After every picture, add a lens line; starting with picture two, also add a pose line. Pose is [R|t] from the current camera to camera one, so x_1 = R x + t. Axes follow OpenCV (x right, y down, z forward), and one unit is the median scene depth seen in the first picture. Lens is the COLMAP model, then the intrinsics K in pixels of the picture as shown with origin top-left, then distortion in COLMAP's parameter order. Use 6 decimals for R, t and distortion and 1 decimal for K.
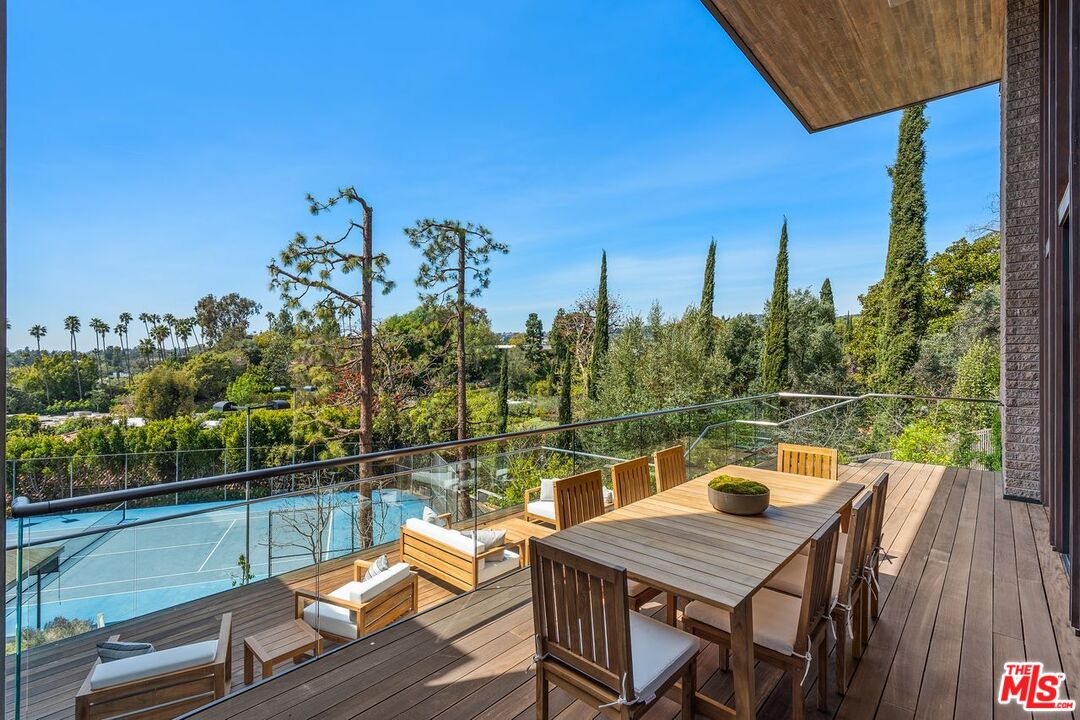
lens RADIAL K [[493.3, 0, 534.8], [0, 493.3, 358.2], [0, 0, 1]] dist [-0.000101, -0.000536]
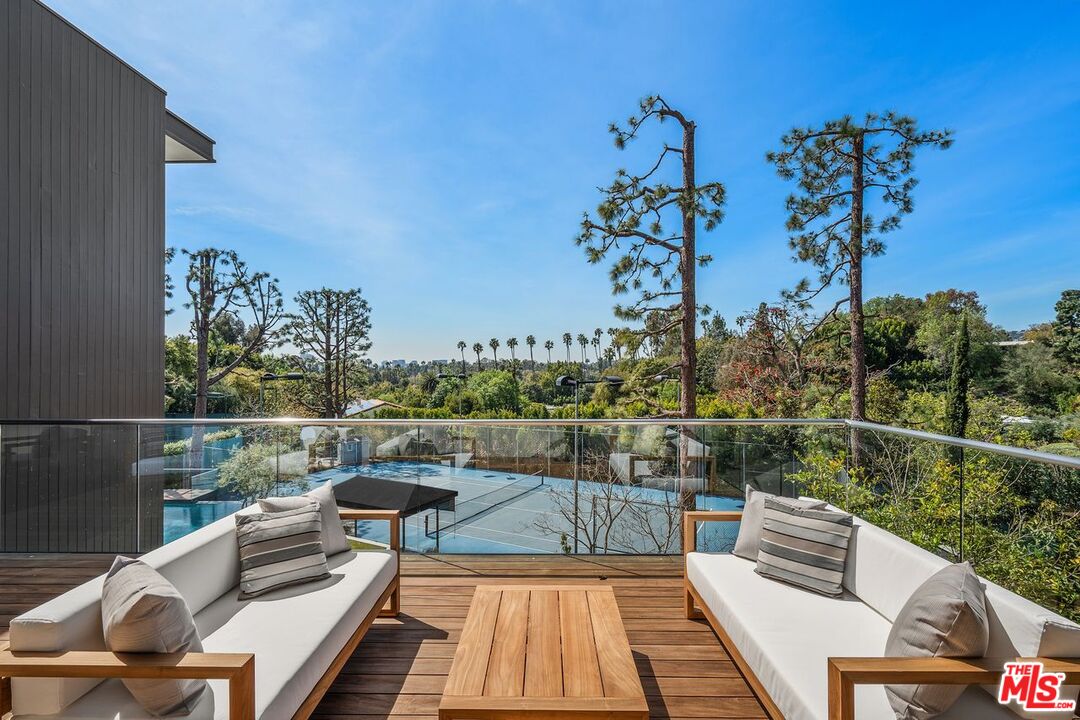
lens RADIAL K [[493.3, 0, 540.3], [0, 493.3, 361.0], [0, 0, 1]] dist [-0.000101, -0.000536]
pose [[0.670179, -0.015074, -0.742046, 0.052287], [0.005983, 0.999871, -0.014909, 0.055489], [0.742175, 0.005552, 0.670183, 0.234004]]
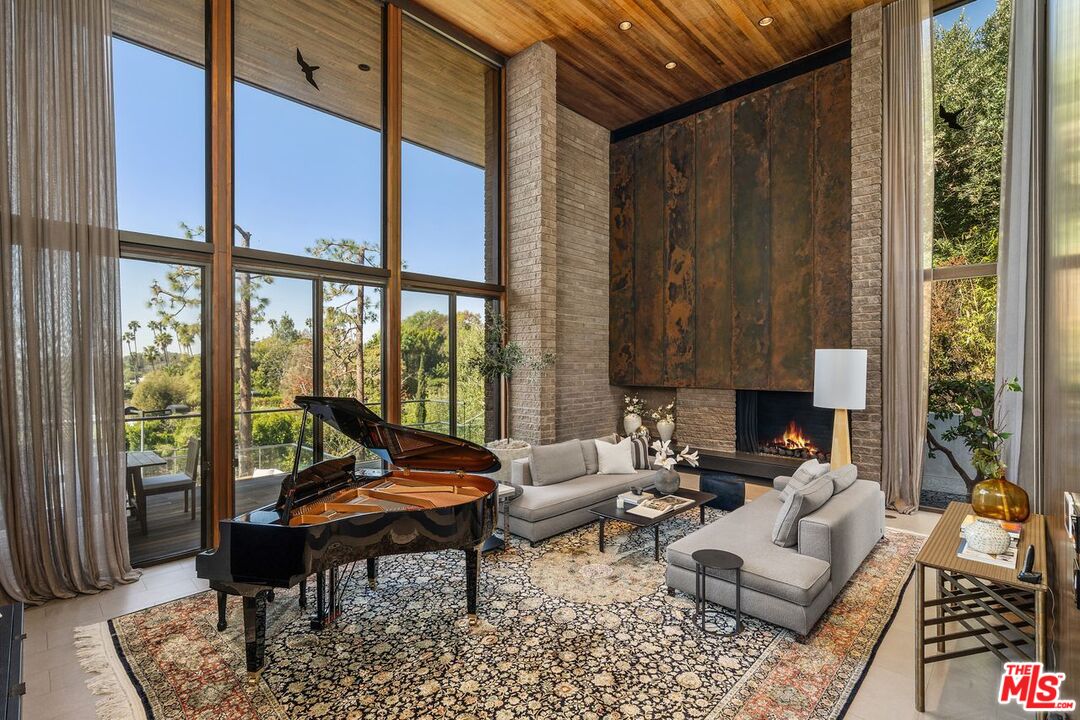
lens RADIAL K [[493.3, 0, 529.0], [0, 493.3, 361.1], [0, 0, 1]] dist [-0.000101, -0.000536]
pose [[0.999283, -0.004163, -0.037624, 0.256861], [0.004099, 0.999990, -0.001769, -0.006515], [0.037631, 0.001613, 0.999290, -0.068990]]
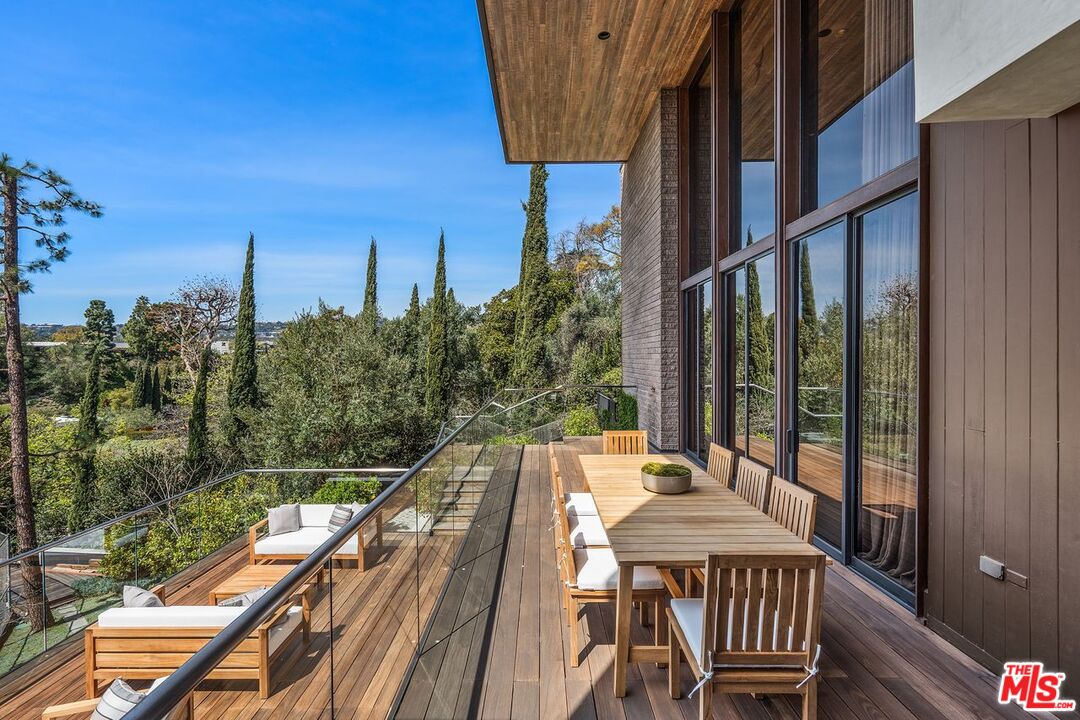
lens RADIAL K [[493.3, 0, 523.0], [0, 493.3, 366.0], [0, 0, 1]] dist [-0.000101, -0.000536]
pose [[0.752891, -0.021006, 0.657810, -0.069154], [0.009115, 0.999727, 0.021492, -0.002041], [-0.658082, -0.010185, 0.752877, 0.036795]]
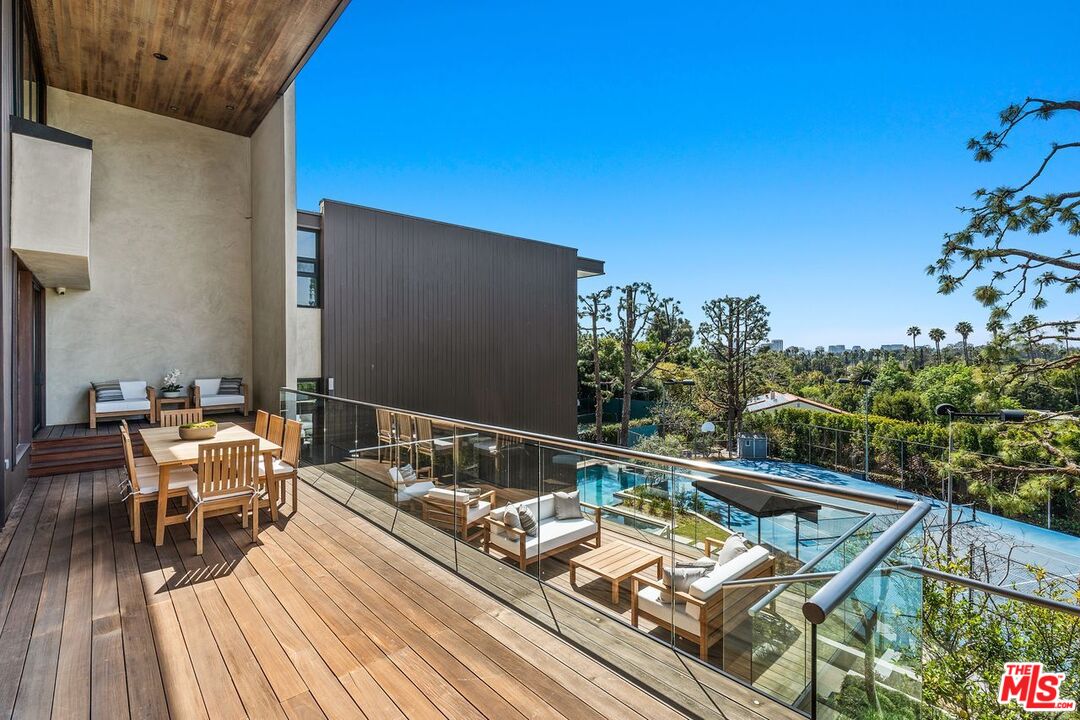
lens RADIAL K [[493.3, 0, 541.0], [0, 493.3, 360.3], [0, 0, 1]] dist [-0.000101, -0.000536]
pose [[-0.087883, 0.010084, -0.996080, 0.236972], [0.001367, 0.999949, 0.010002, -0.002052], [0.996130, -0.000483, -0.087892, 0.278348]]
